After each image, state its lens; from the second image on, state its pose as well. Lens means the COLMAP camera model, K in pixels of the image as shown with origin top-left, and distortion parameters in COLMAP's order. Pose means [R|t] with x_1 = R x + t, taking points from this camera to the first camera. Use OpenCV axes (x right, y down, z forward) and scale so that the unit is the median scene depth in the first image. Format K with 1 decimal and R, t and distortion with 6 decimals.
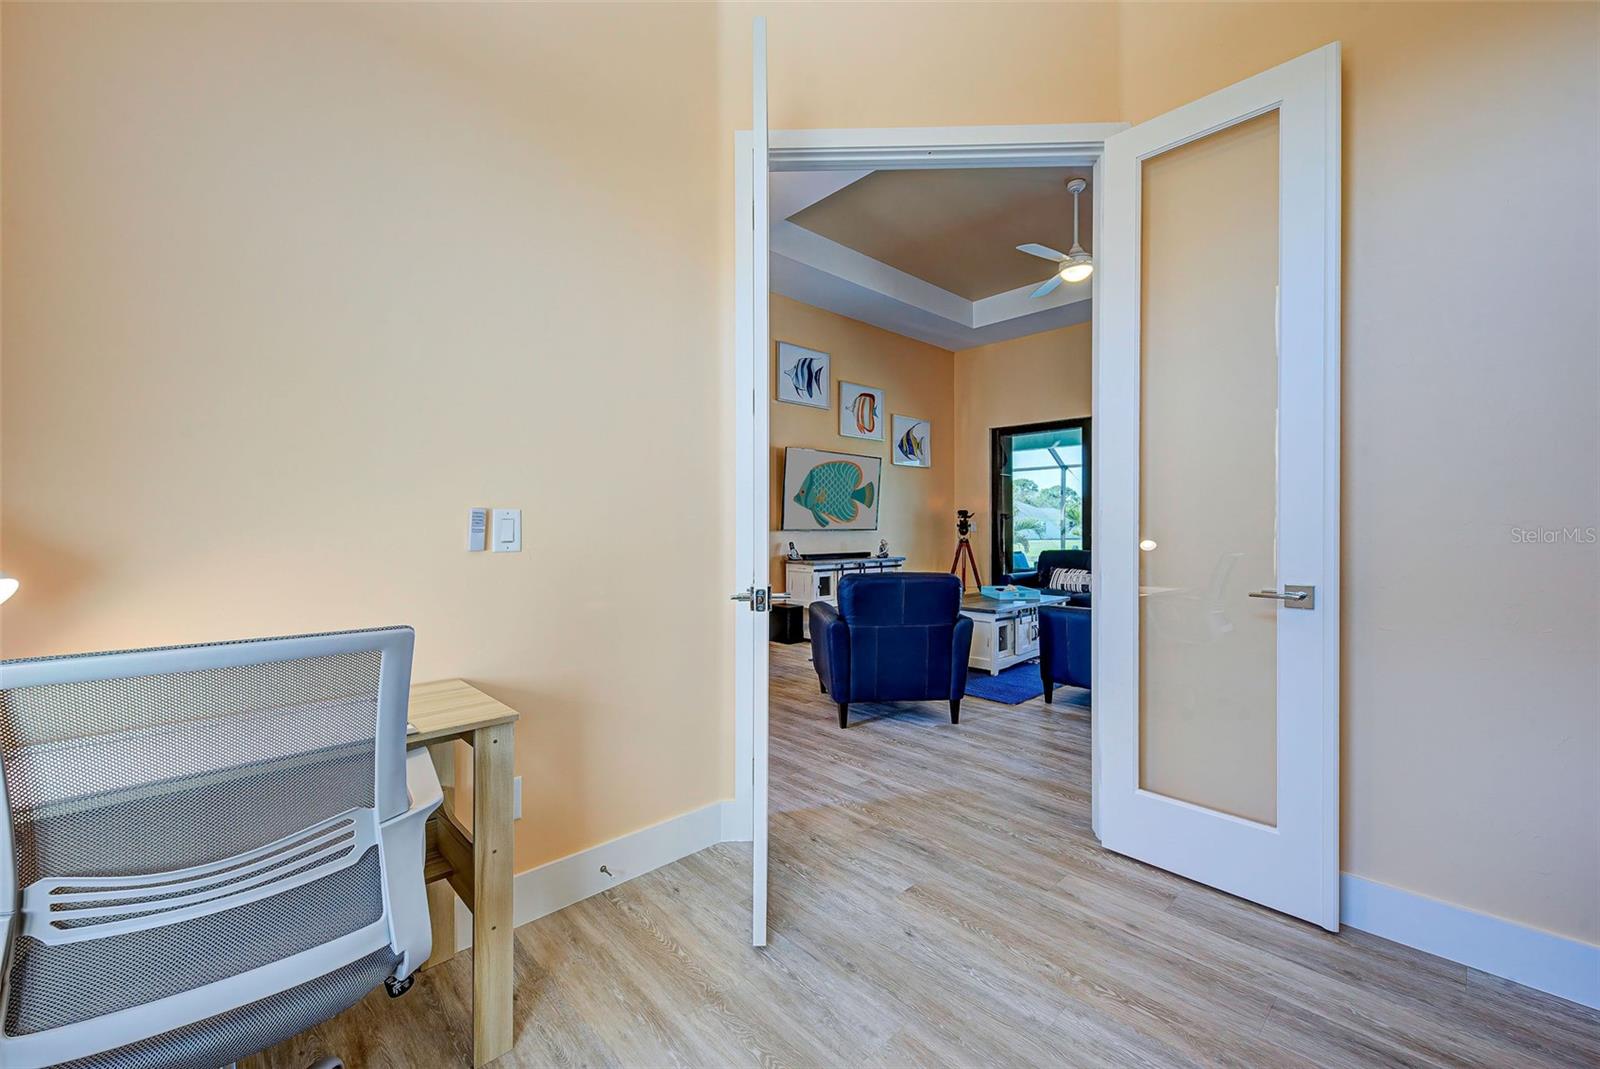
lens RADIAL K [[652.9, 0, 803.7], [0, 652.9, 530.5], [0, 0, 1]] dist [0.004554, 0.000049]
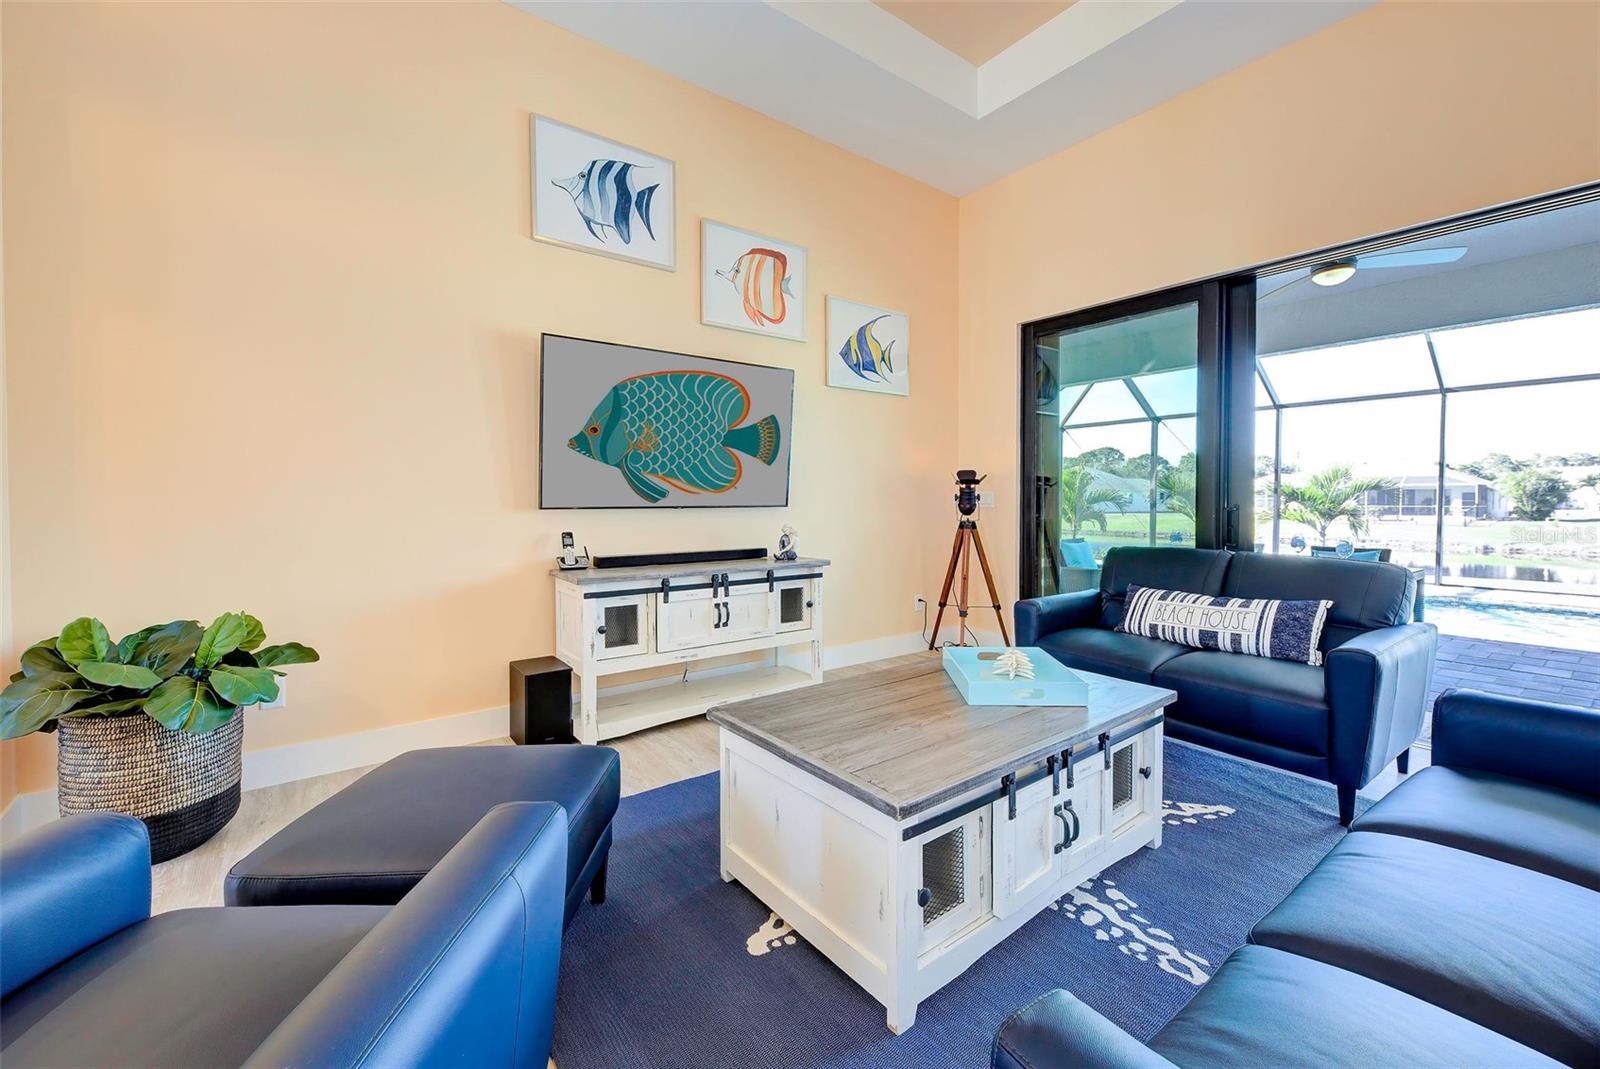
lens RADIAL K [[652.9, 0, 794.0], [0, 652.9, 518.4], [0, 0, 1]] dist [0.004554, 0.000049]
pose [[0.992438, 0.002462, -0.122722, 0.187946], [0.000521, 0.999705, 0.024272, -0.003902], [0.122746, -0.024152, 0.992144, 0.480277]]
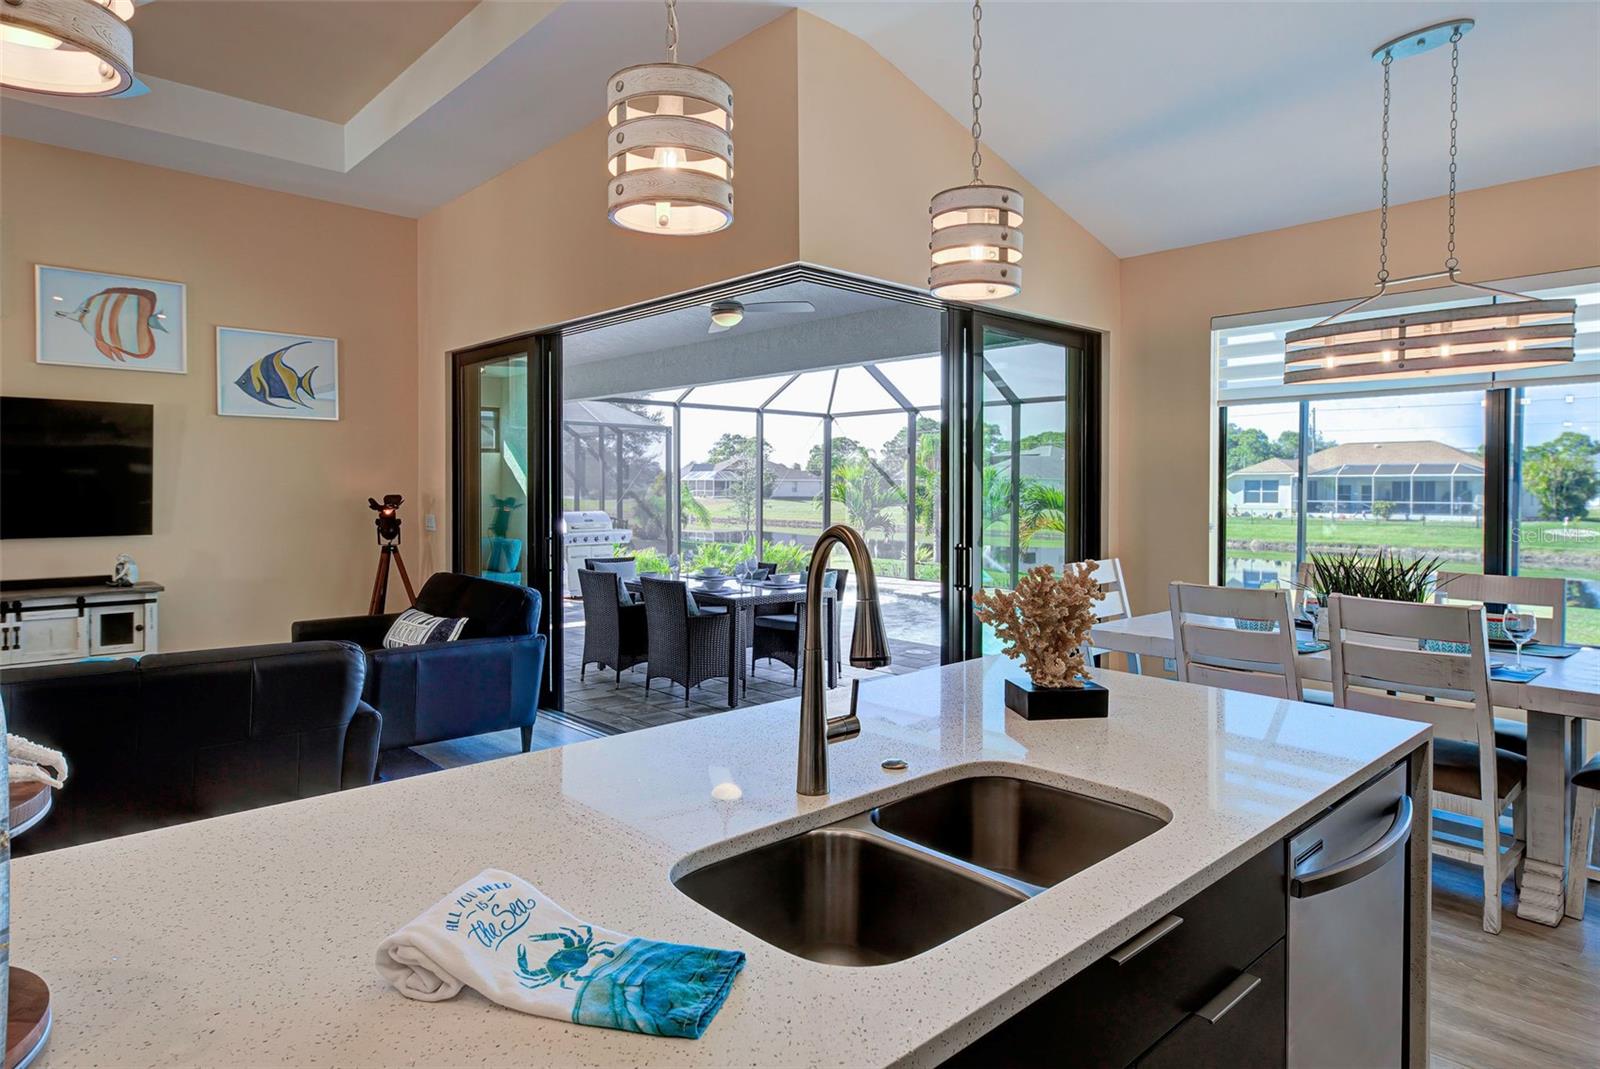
lens RADIAL K [[921.0, 0, 784.6], [0, 921.0, 499.4], [0, 0, 1]] dist [0.013201, 0.001350]
pose [[0.999829, 0.003360, -0.018164, 0.683769], [-0.003212, 0.999961, 0.008204, -0.039564], [0.018191, -0.008145, 0.999801, 0.224951]]
